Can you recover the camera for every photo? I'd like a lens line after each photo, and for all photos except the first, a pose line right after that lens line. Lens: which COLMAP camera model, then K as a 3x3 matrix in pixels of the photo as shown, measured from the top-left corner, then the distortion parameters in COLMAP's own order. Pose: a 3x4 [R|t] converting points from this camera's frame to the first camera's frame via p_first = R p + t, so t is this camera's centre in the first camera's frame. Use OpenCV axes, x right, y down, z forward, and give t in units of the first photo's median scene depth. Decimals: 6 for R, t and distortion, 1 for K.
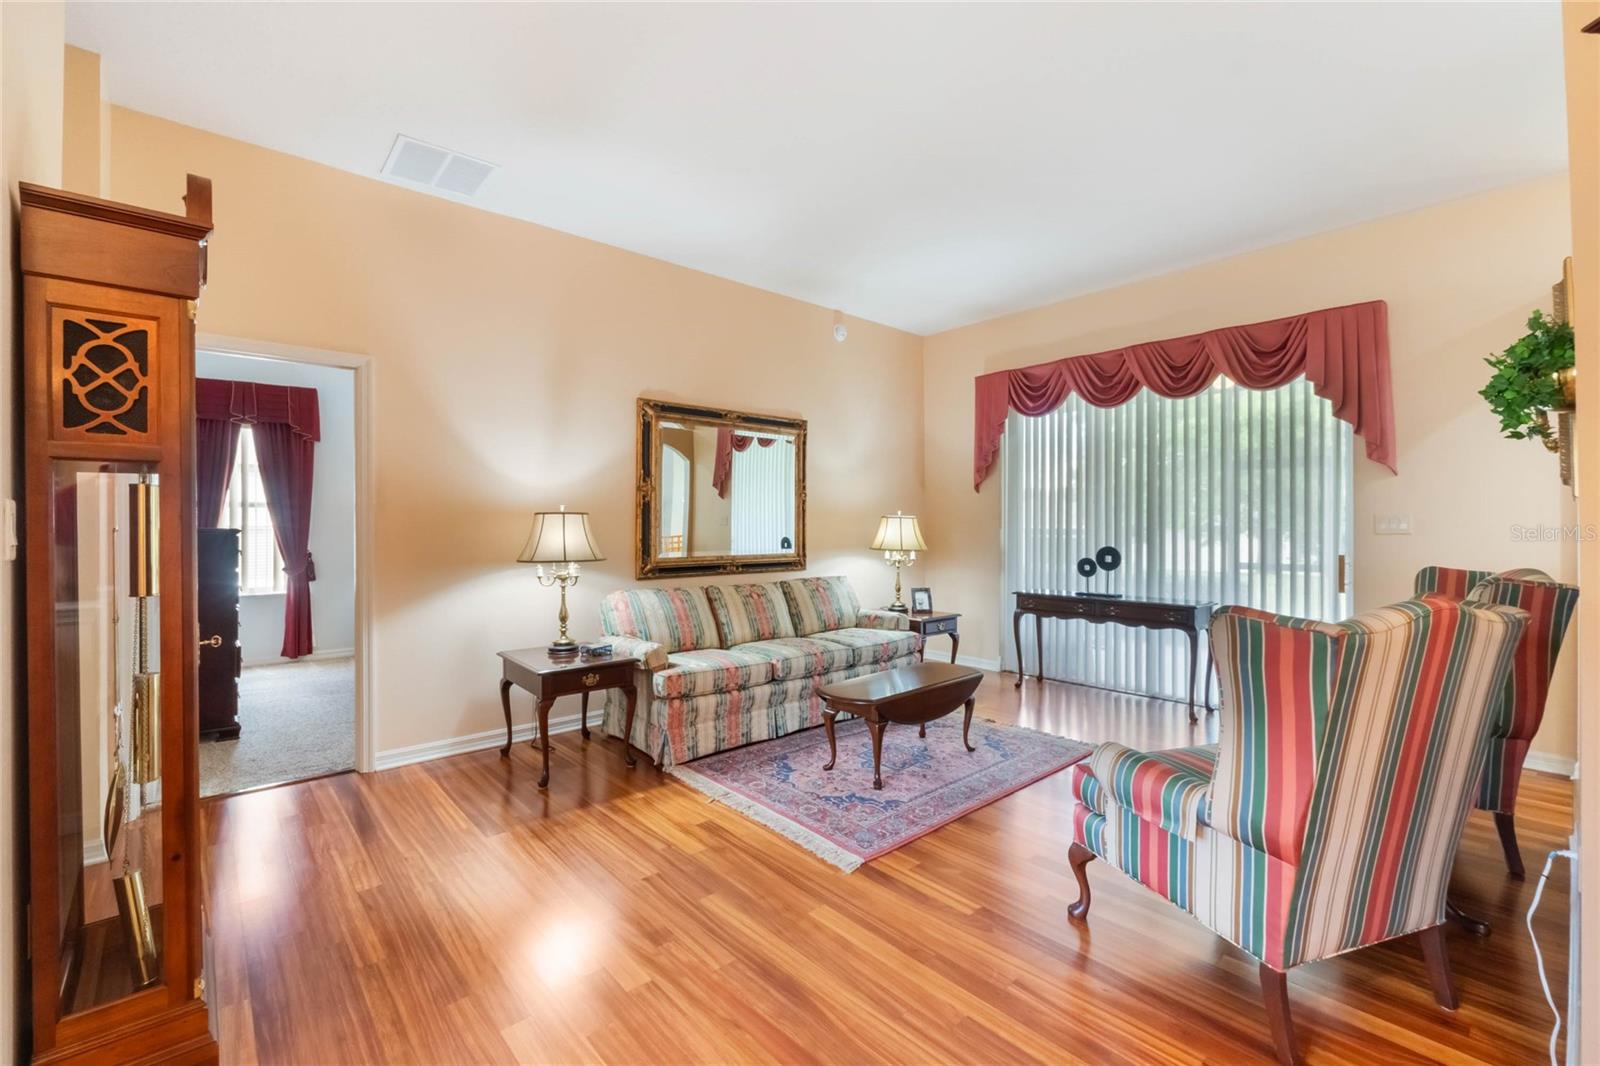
lens RADIAL K [[692.8, 0, 793.3], [0, 692.8, 534.8], [0, 0, 1]] dist [-0.002490, -0.000256]
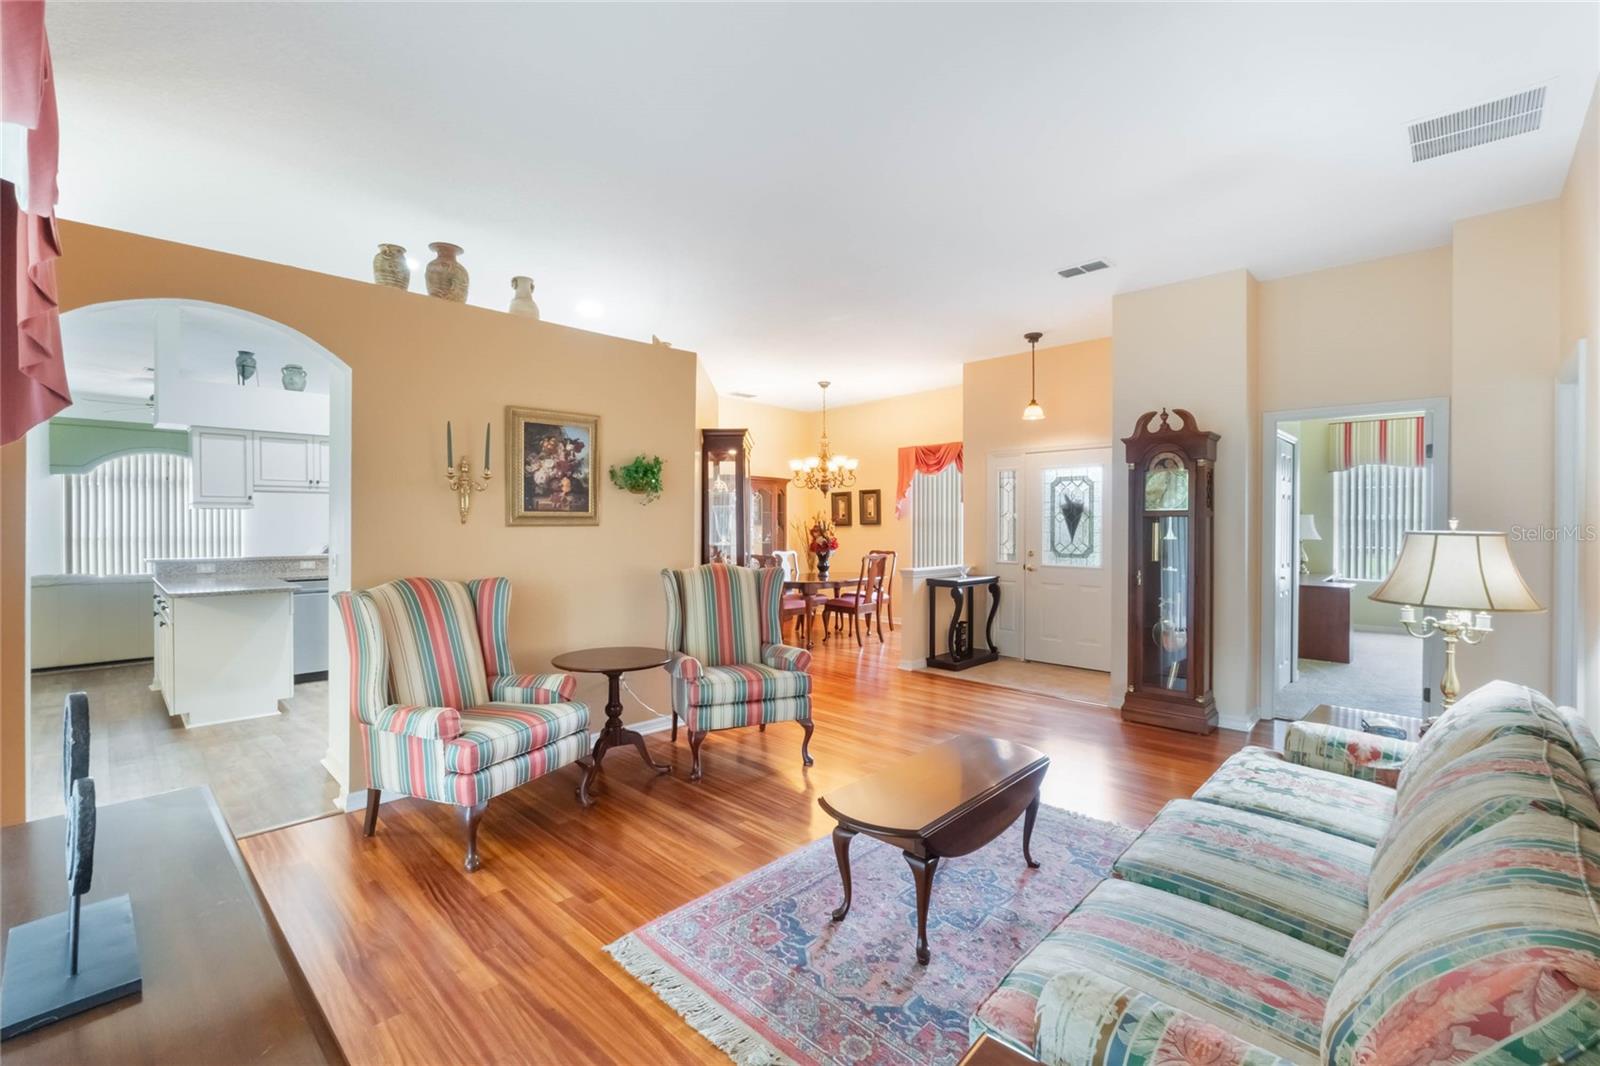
lens RADIAL K [[692.8, 0, 794.2], [0, 692.8, 523.1], [0, 0, 1]] dist [-0.002490, -0.000256]
pose [[-0.998990, -0.004494, -0.044698, 0.261039], [-0.005580, 0.999691, 0.024205, -0.040975], [0.044575, 0.024430, -0.998707, 1.312395]]
